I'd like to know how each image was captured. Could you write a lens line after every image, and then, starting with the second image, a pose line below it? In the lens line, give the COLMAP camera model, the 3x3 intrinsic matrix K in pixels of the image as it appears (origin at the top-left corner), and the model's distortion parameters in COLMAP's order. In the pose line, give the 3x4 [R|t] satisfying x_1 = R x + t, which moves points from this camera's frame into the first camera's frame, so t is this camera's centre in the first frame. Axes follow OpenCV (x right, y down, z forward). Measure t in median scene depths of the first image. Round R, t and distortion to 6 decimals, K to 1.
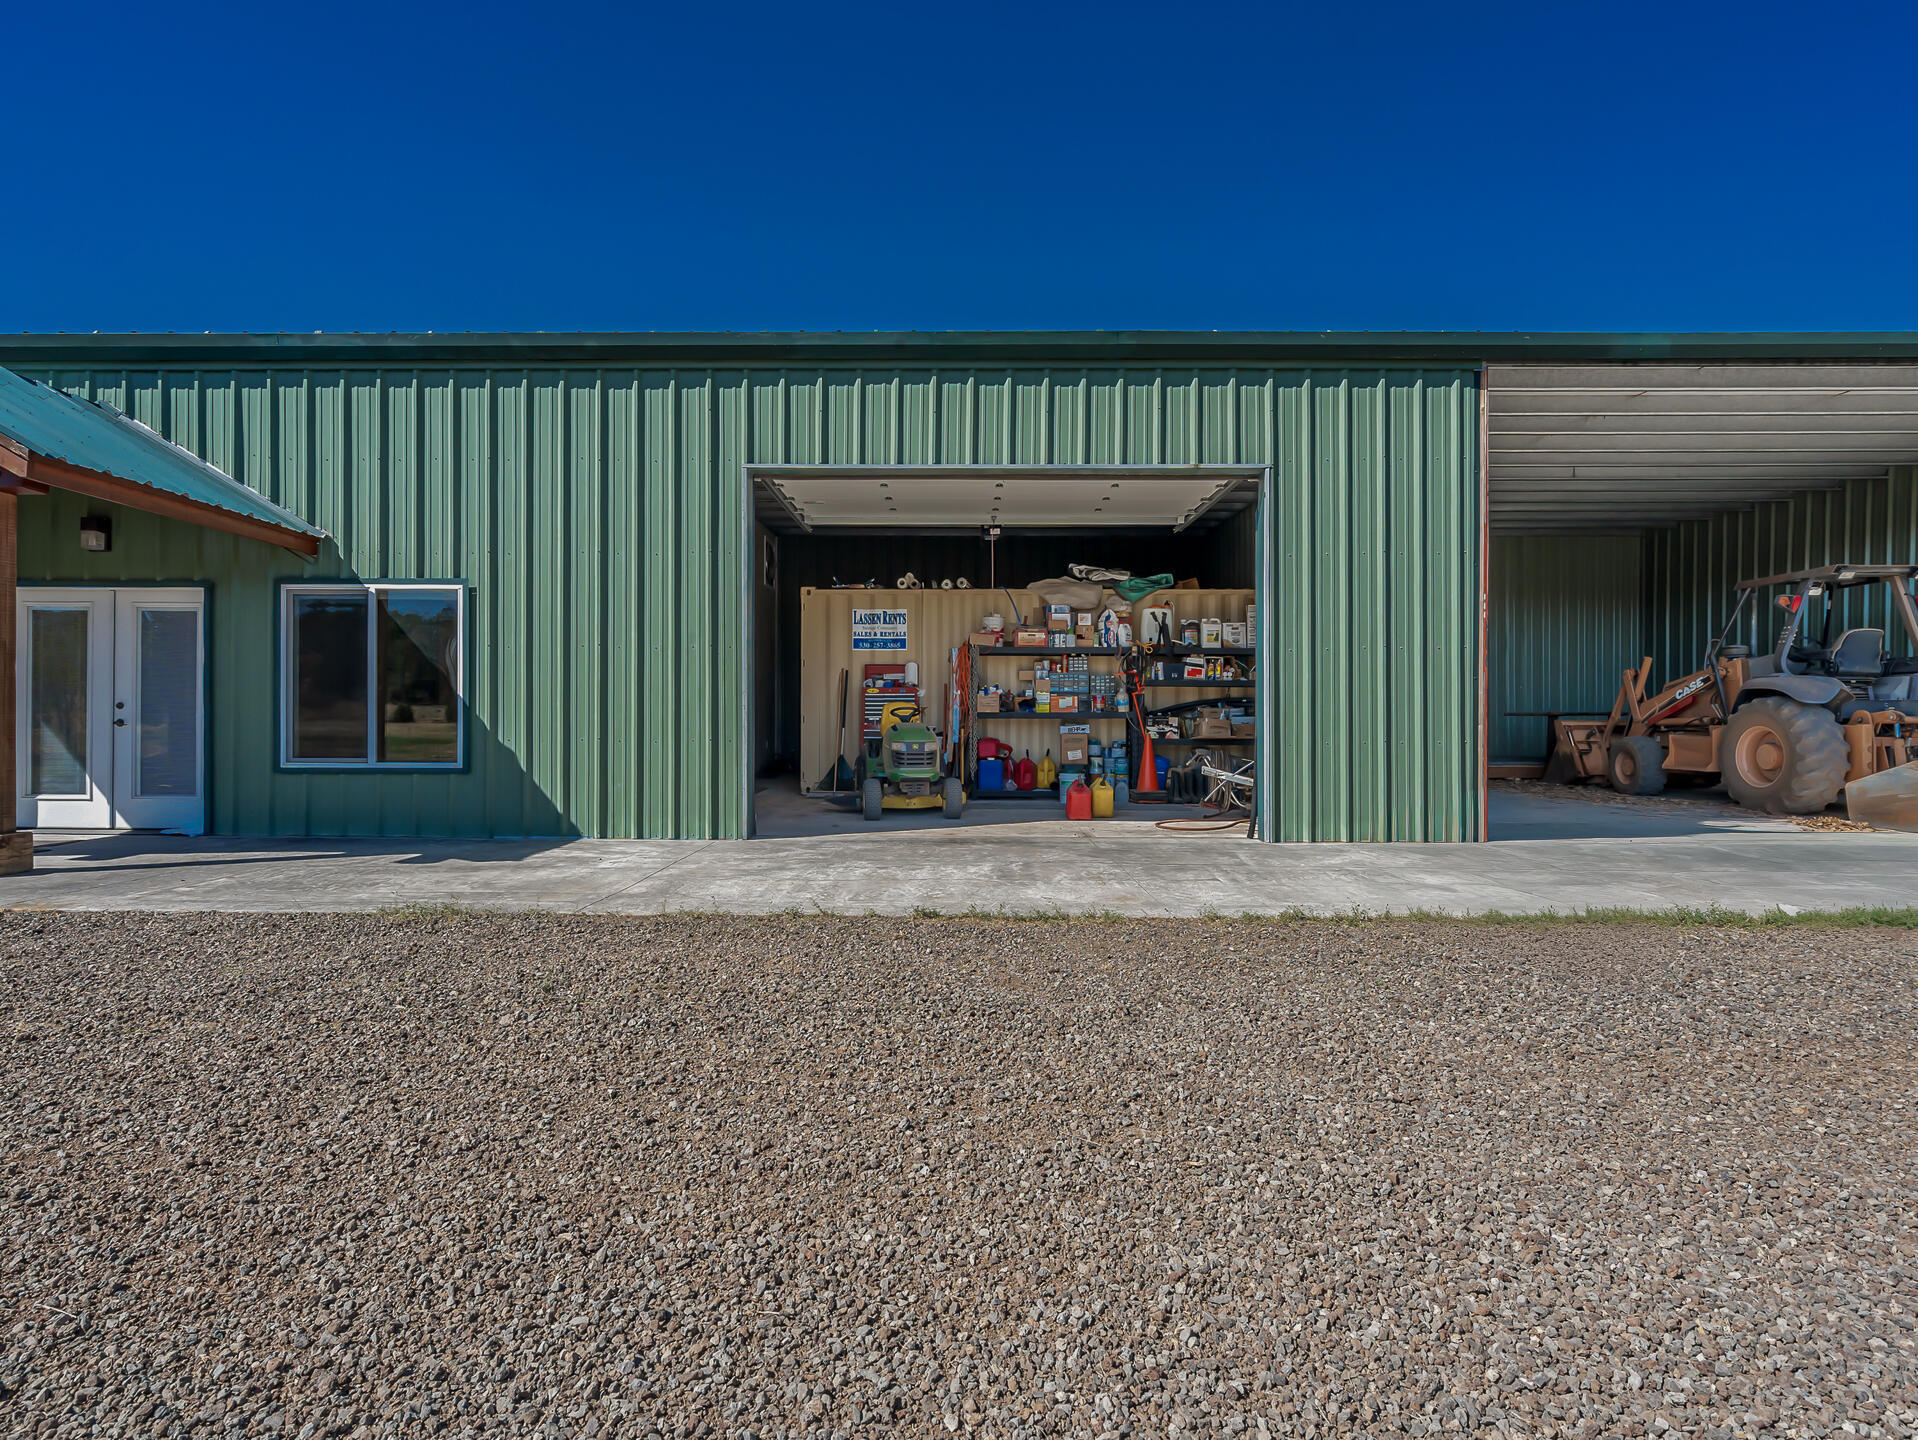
lens RADIAL K [[1062.1, 0, 931.2], [0, 1062.1, 721.8], [0, 0, 1]] dist [-0.000659, 0.000202]
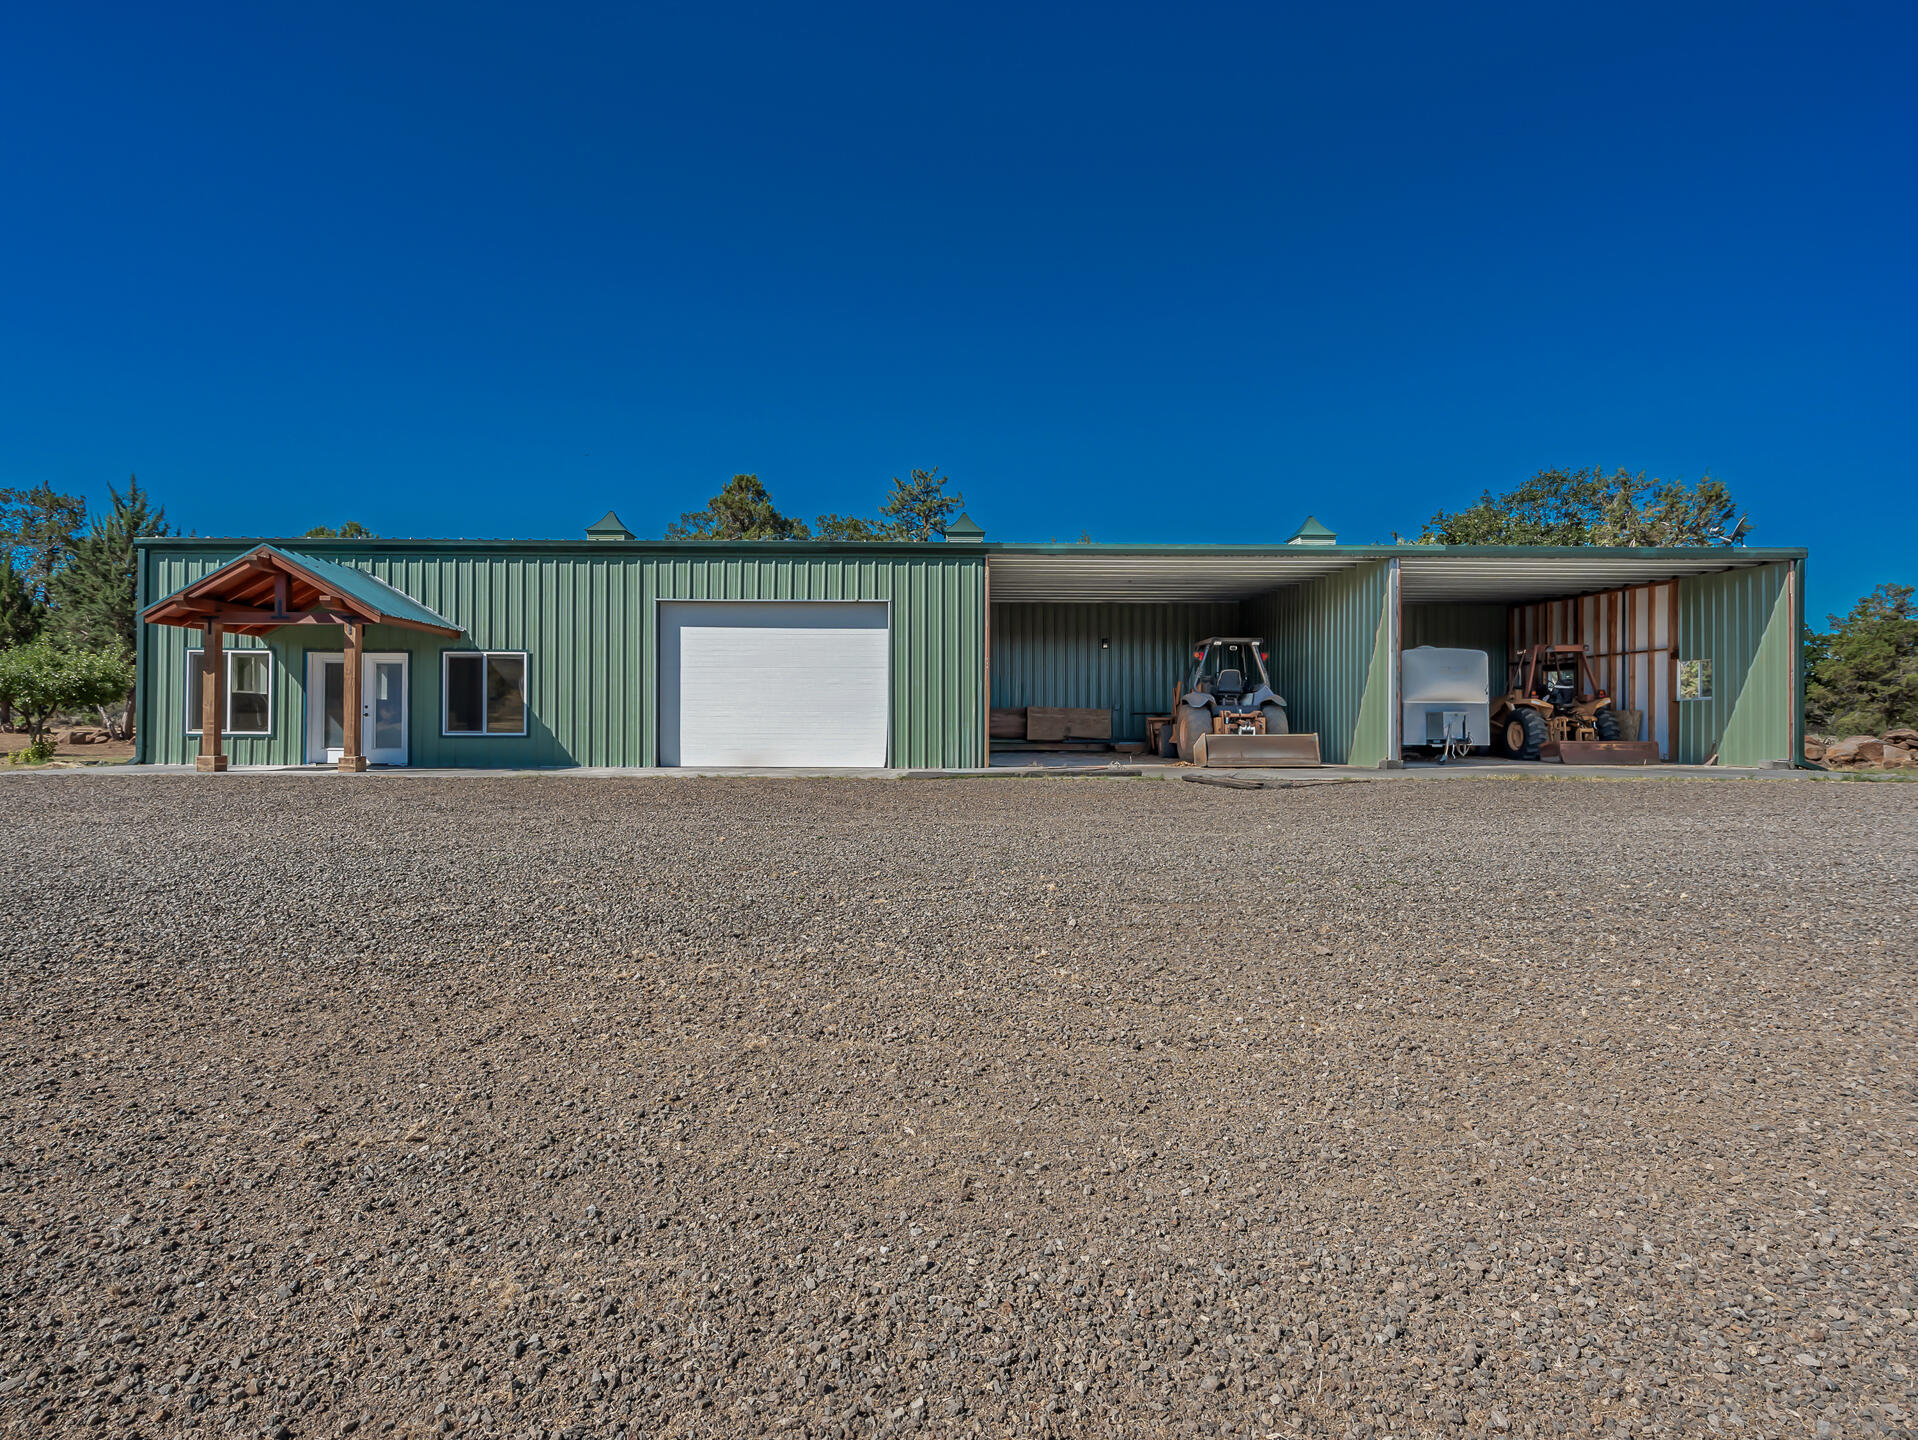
lens RADIAL K [[983.5, 0, 959.0], [0, 983.5, 720.0], [0, 0, 1]] dist [-0.002660, 0.000593]
pose [[0.999794, 0.001548, 0.020224, 0.413735], [-0.001547, 0.999999, -0.000079, 0.009886], [-0.020224, 0.000047, 0.999795, -1.054357]]
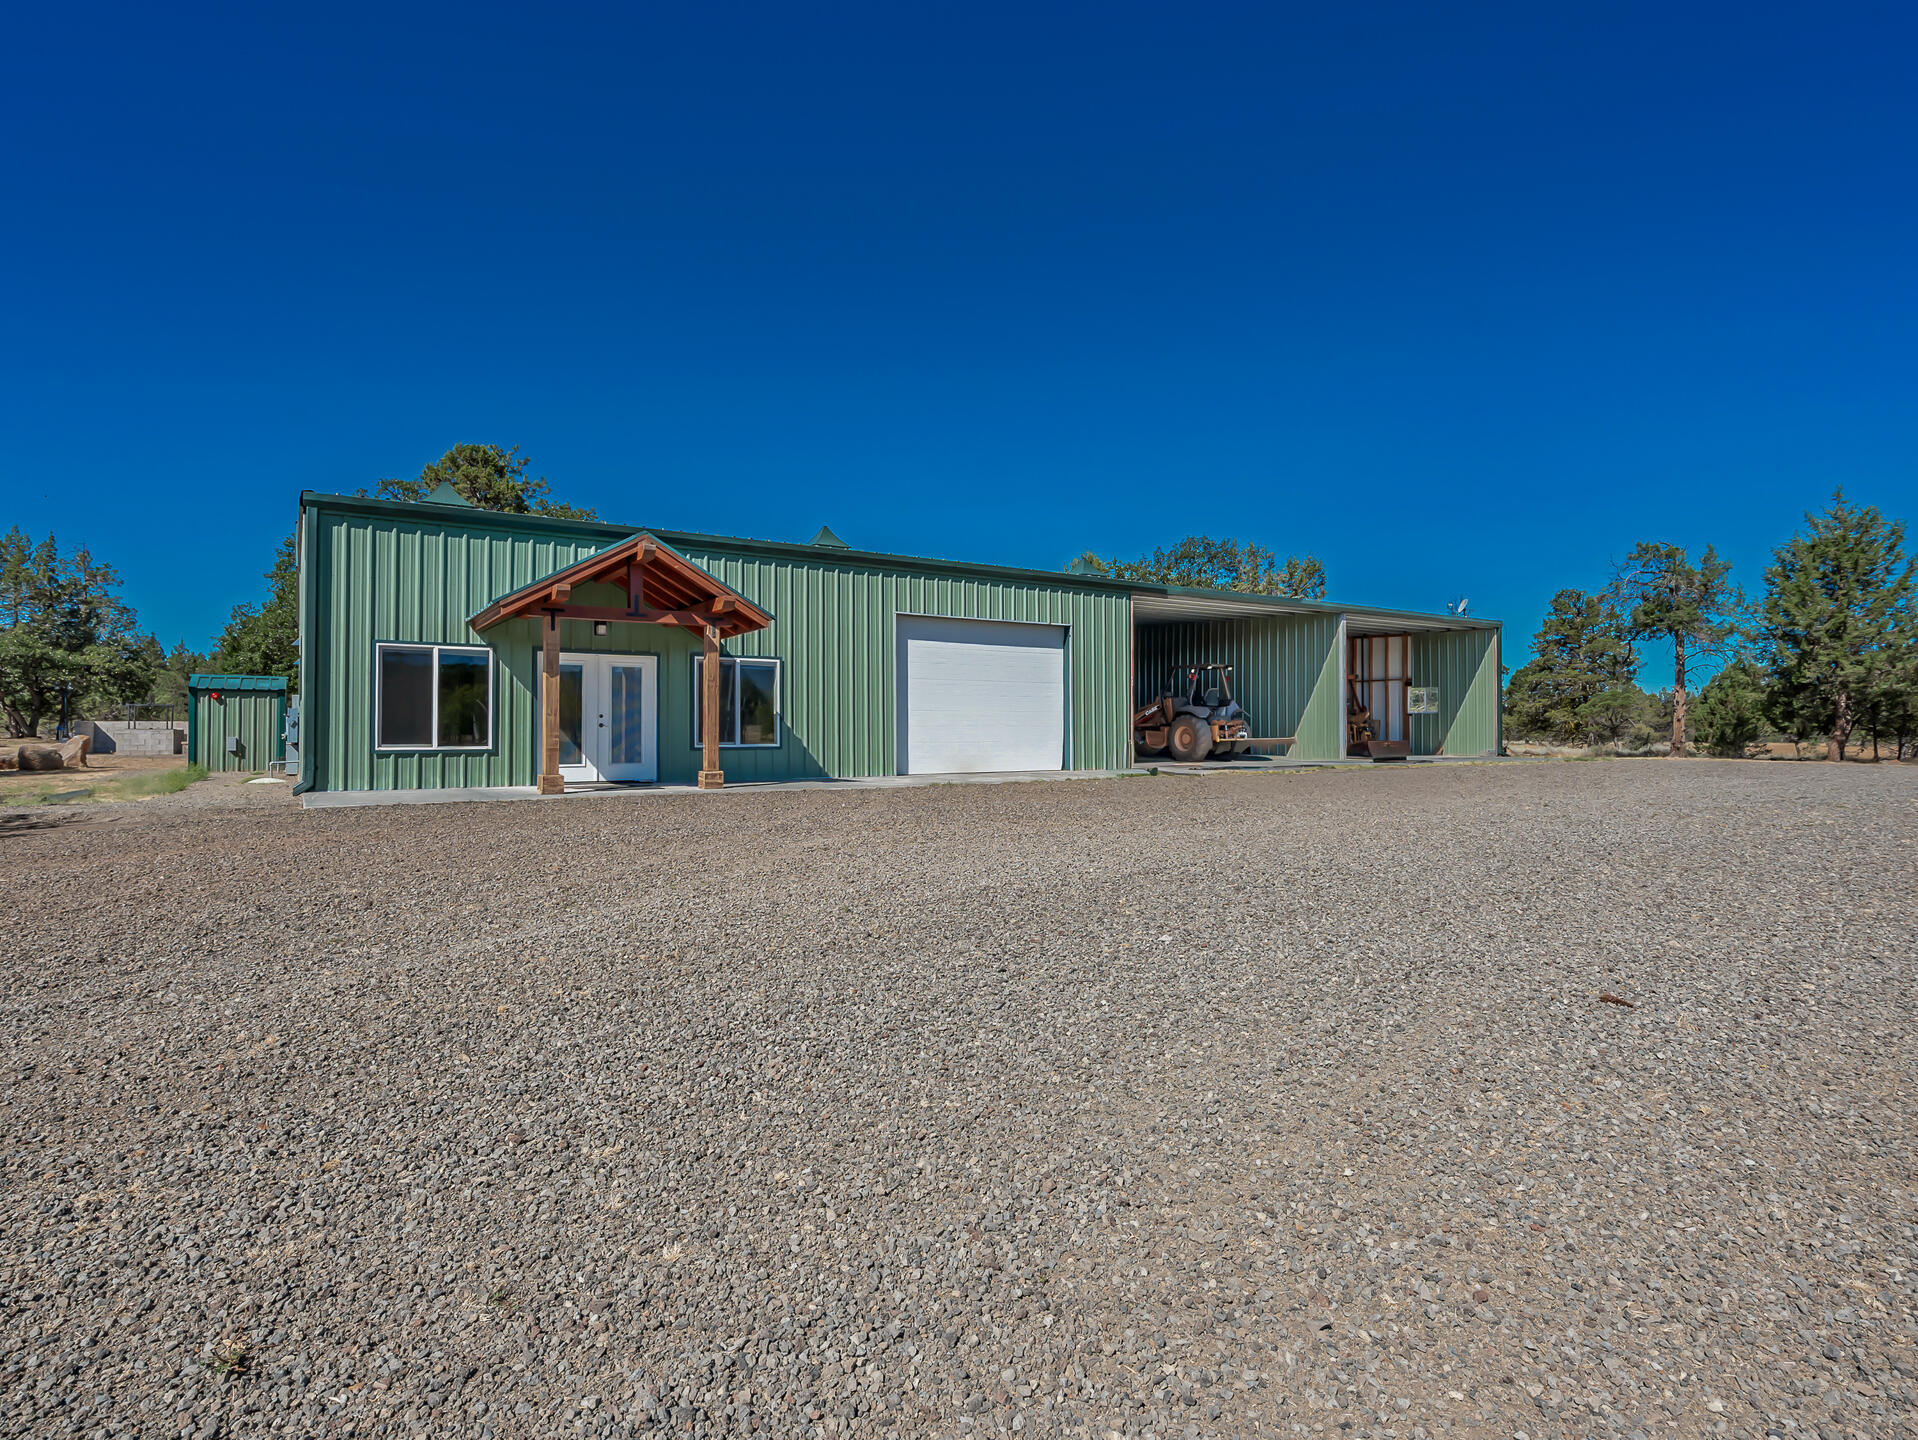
lens RADIAL K [[983.5, 0, 959.0], [0, 983.5, 720.0], [0, 0, 1]] dist [-0.002660, 0.000593]
pose [[0.837766, 0.001819, 0.546027, -1.203176], [0.002474, 0.999972, -0.007128, 0.005448], [-0.546024, 0.007323, 0.837738, -0.832576]]
